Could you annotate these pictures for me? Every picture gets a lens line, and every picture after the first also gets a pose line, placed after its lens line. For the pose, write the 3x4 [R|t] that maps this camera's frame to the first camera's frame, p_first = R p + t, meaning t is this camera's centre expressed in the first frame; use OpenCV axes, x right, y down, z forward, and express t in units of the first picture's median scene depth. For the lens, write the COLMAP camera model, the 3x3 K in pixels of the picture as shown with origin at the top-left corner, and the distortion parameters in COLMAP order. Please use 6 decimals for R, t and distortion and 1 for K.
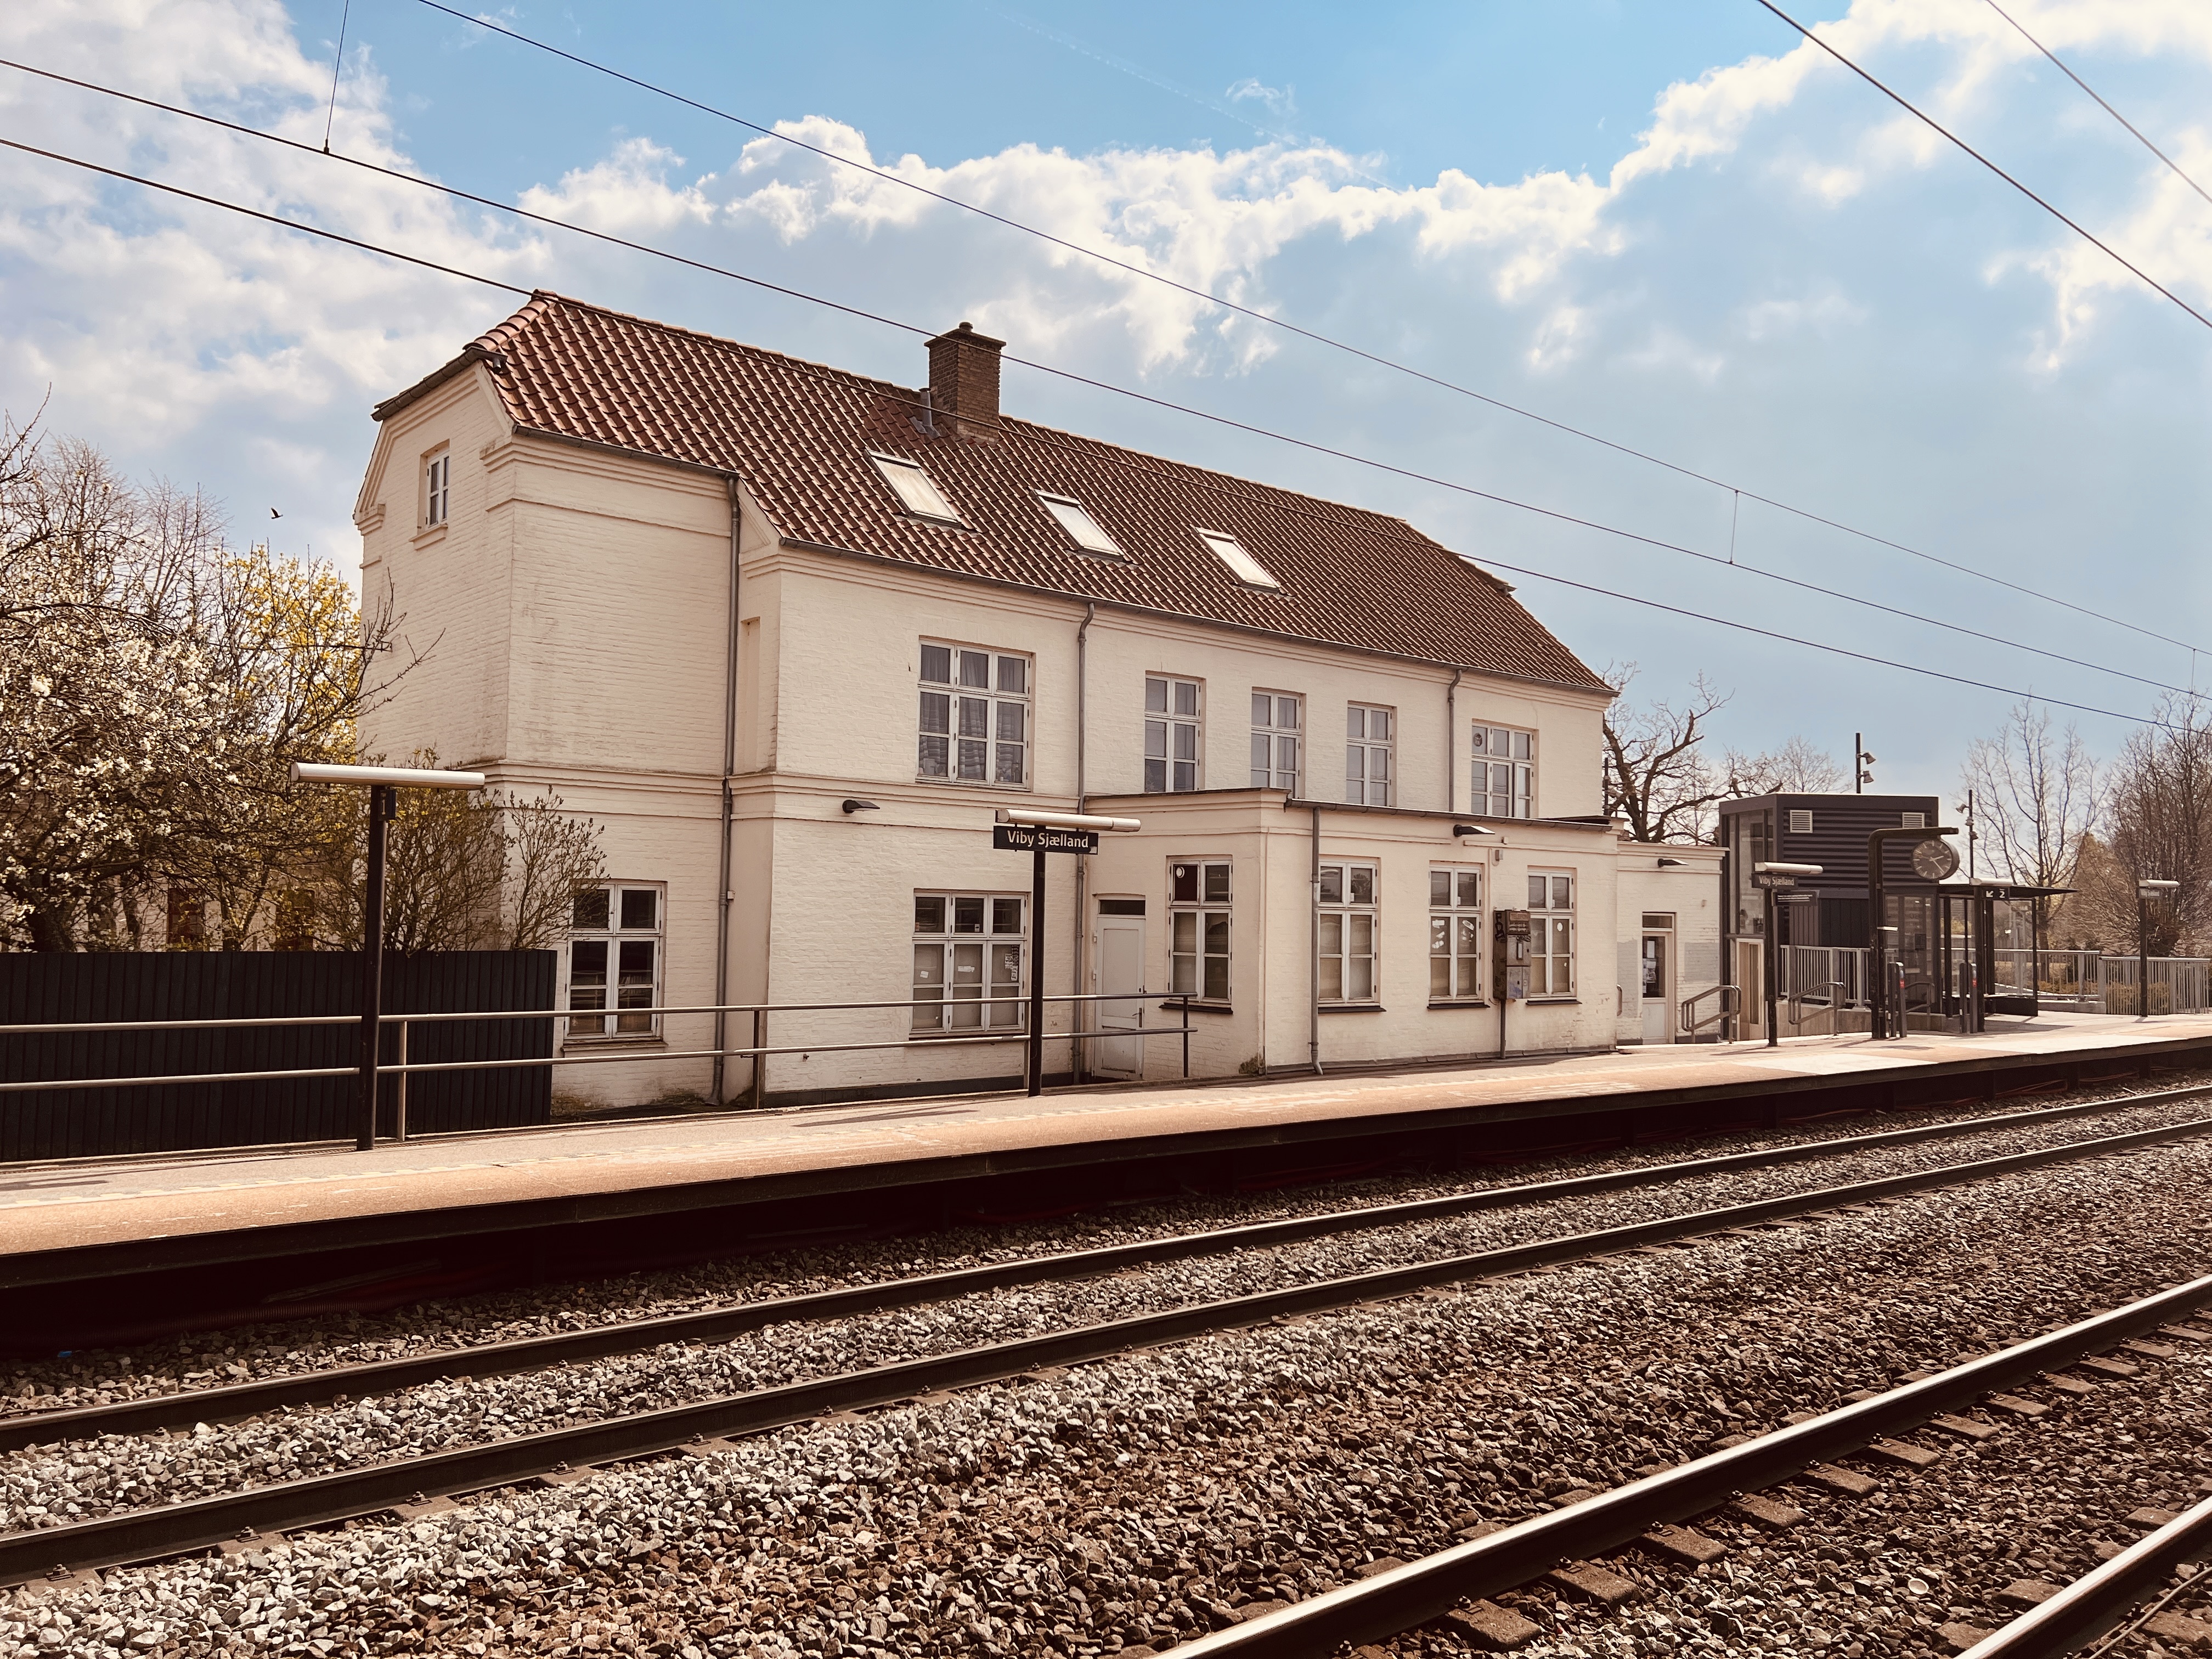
lens RADIAL K [[1665.7, 0, 1108.5], [0, 1665.7, 818.8], [0, 0, 1]] dist [0.130742, -0.223147]
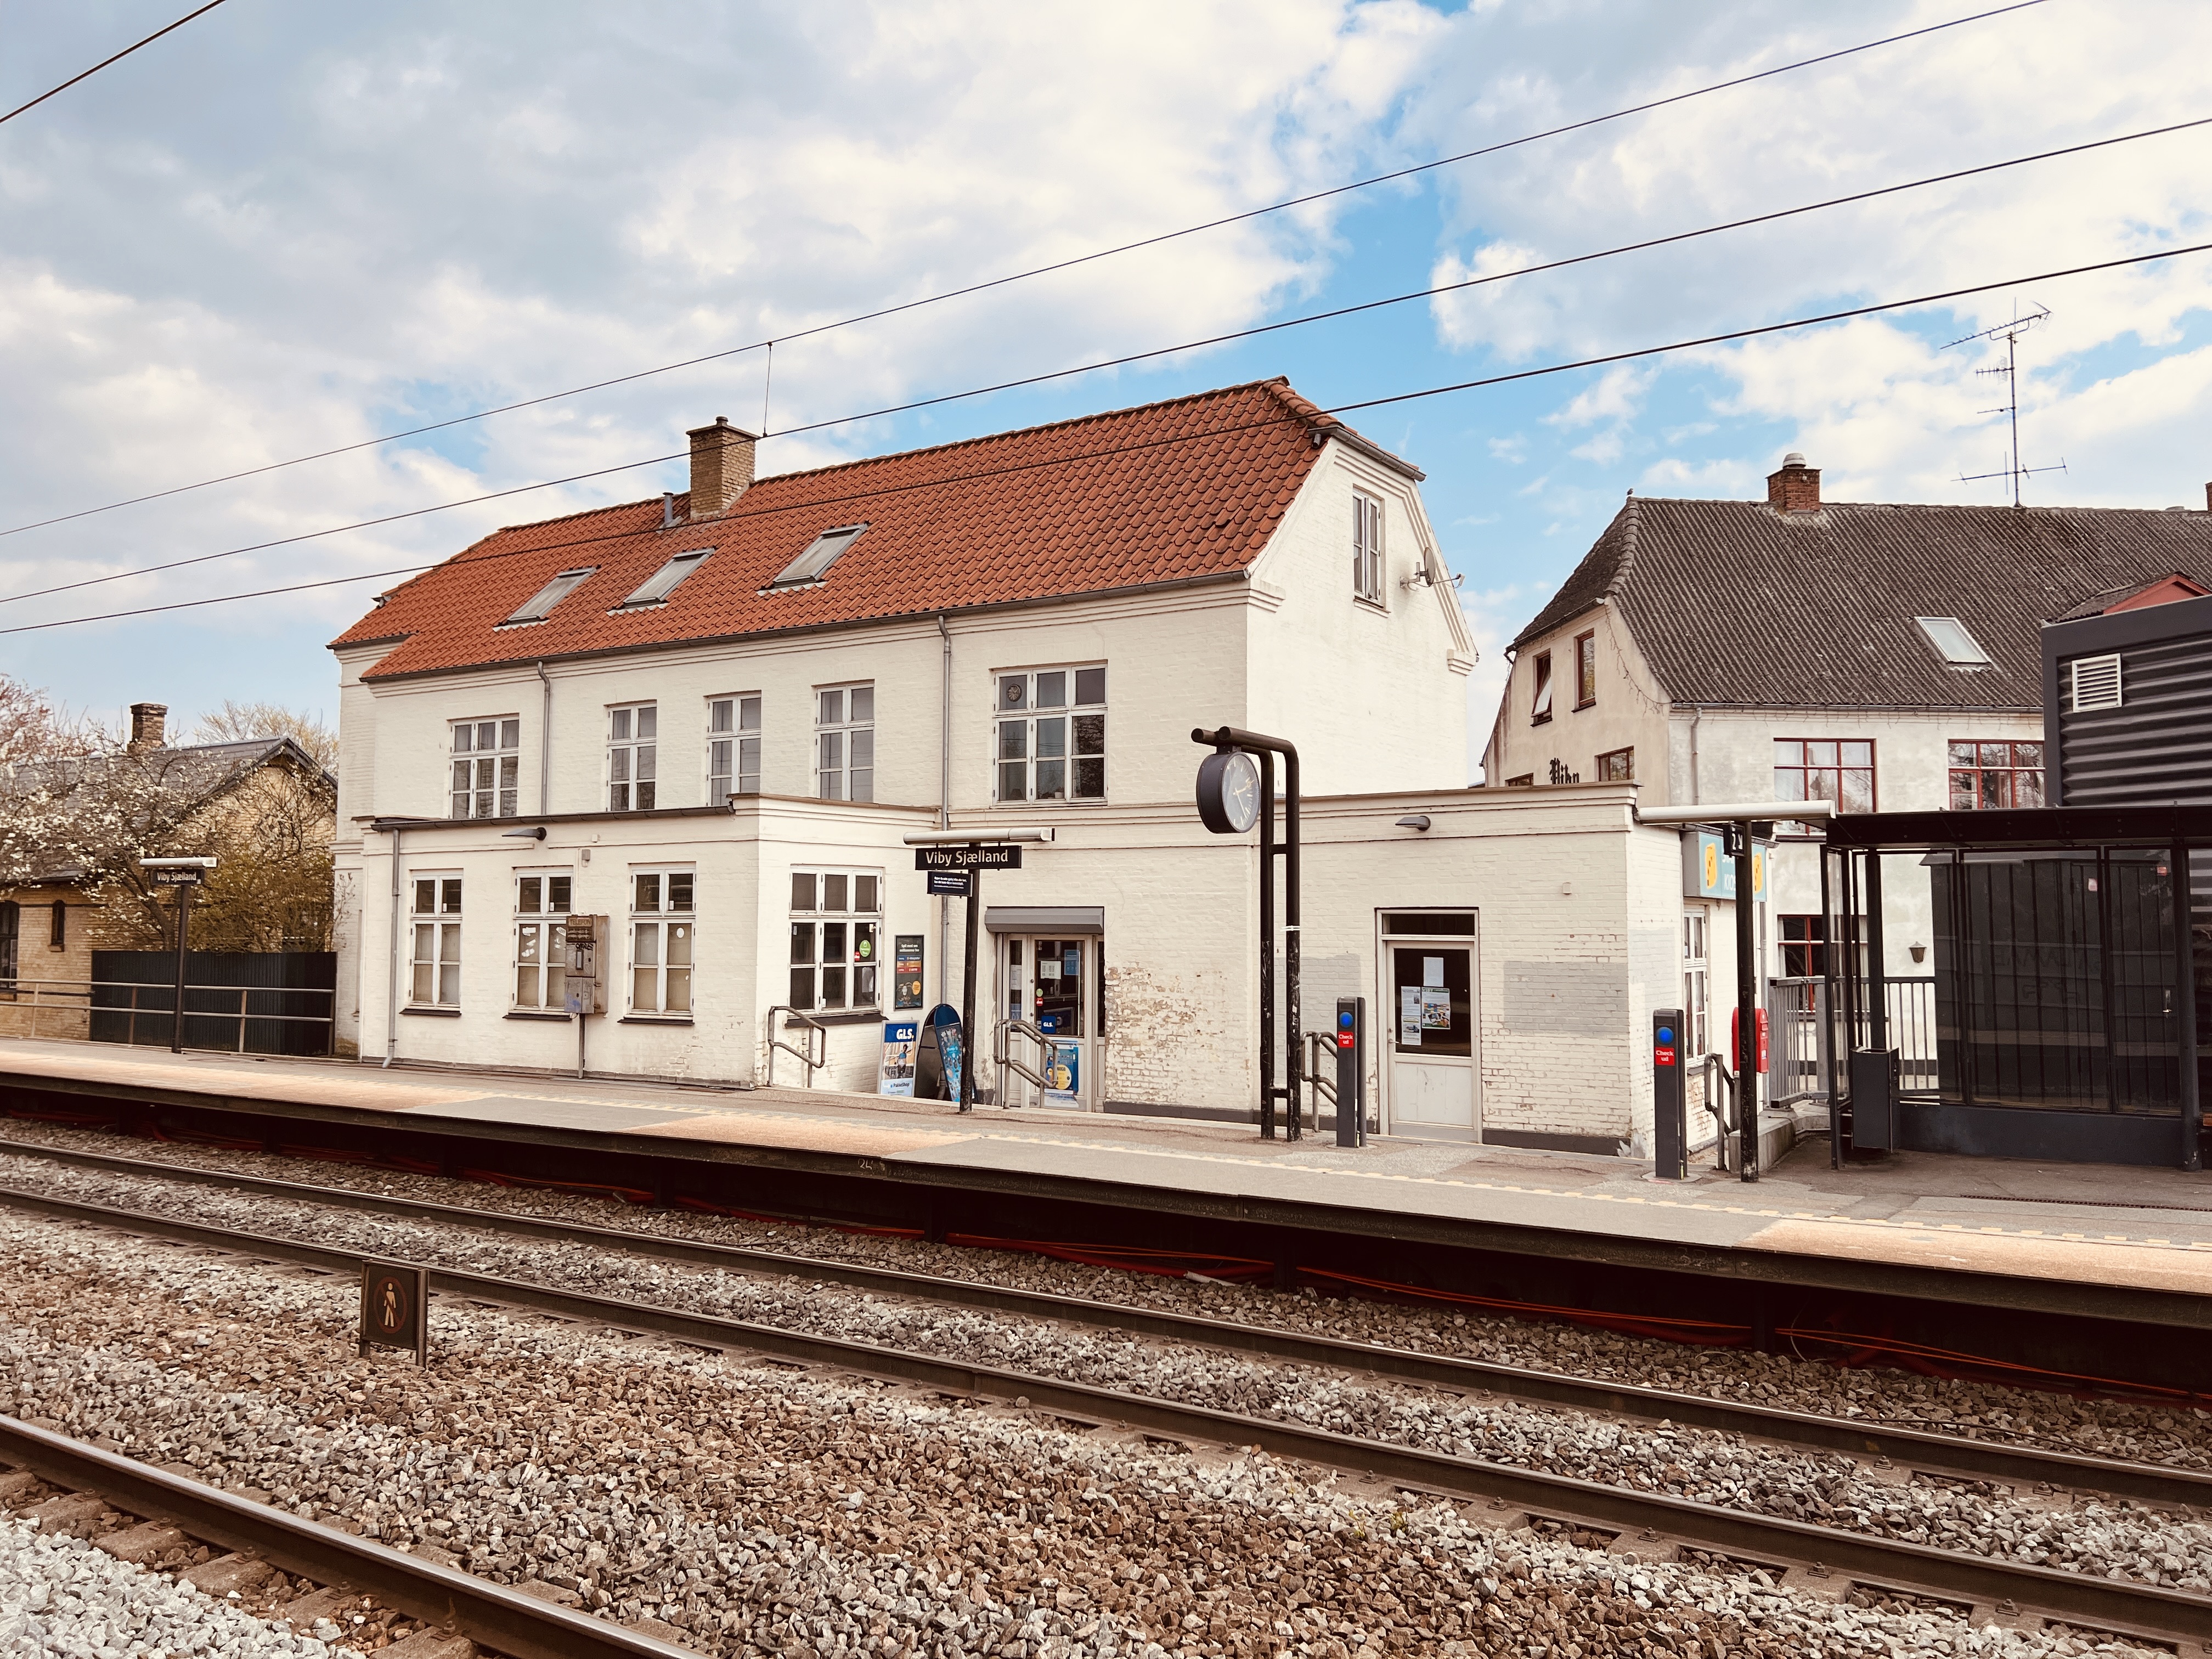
lens RADIAL K [[1662.1, 0, 1091.4], [0, 1662.1, 812.1], [0, 0, 1]] dist [0.124793, -0.198640]
pose [[0.269573, -0.080161, -0.959638, 1.229623], [0.058293, 0.996060, -0.066828, 0.078409], [0.961214, -0.037925, 0.273184, 1.054032]]
